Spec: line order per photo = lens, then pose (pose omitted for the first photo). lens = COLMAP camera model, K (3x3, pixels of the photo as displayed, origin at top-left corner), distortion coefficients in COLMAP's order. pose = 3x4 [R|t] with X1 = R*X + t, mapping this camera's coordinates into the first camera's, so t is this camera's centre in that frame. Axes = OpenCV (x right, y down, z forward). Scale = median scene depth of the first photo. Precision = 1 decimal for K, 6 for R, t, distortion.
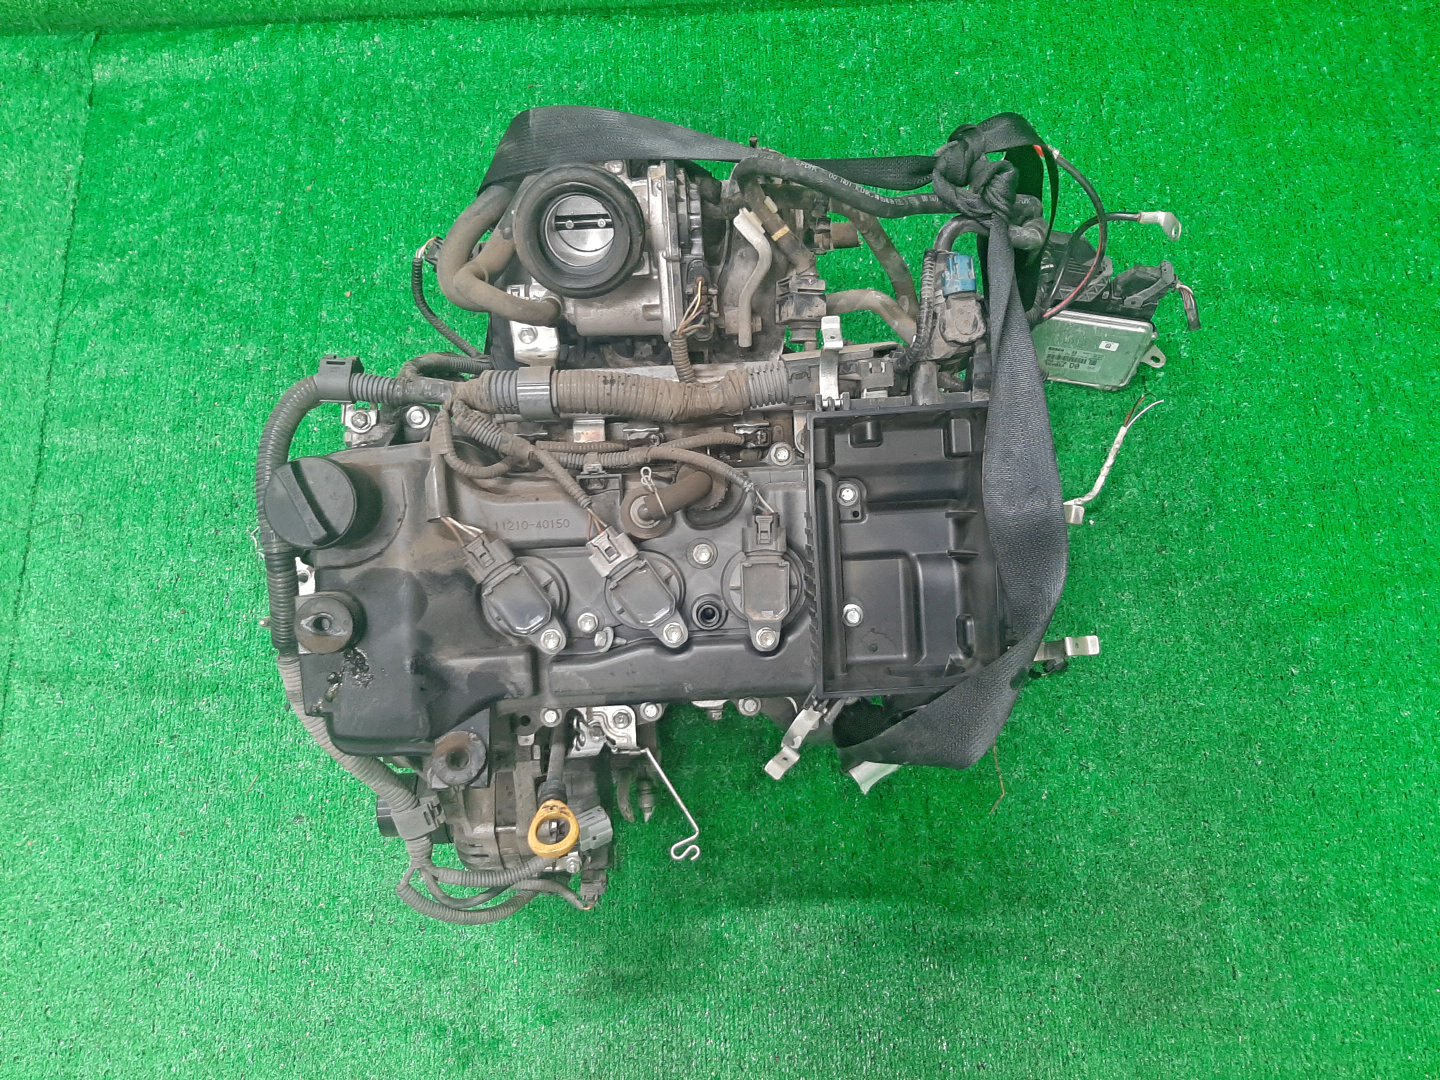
lens RADIAL K [[1087.0, 0, 720.0], [0, 1087.0, 540.0], [0, 0, 1]] dist [-0.000687, 0.000049]
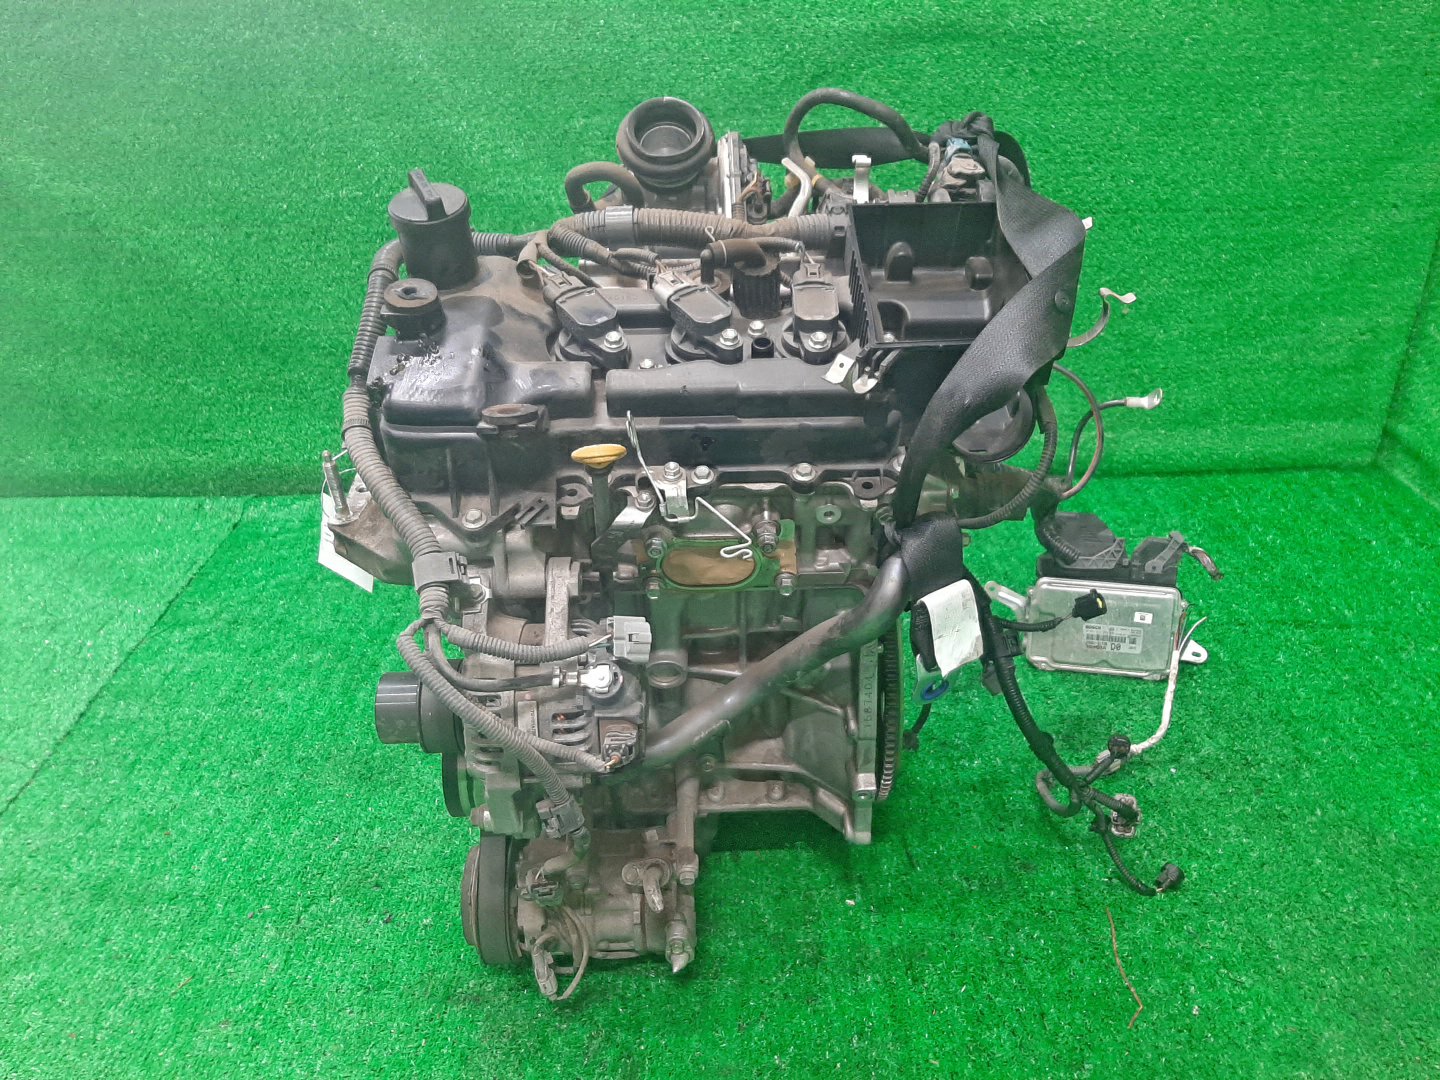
lens RADIAL K [[1086.4, 0, 720.0], [0, 1086.4, 540.0], [0, 0, 1]] dist [-0.000098, -0.000288]
pose [[0.999431, -0.001417, -0.033698, -0.009803], [-0.022318, 0.721304, -0.692259, 0.510058], [0.025287, 0.692617, 0.720862, 0.201076]]
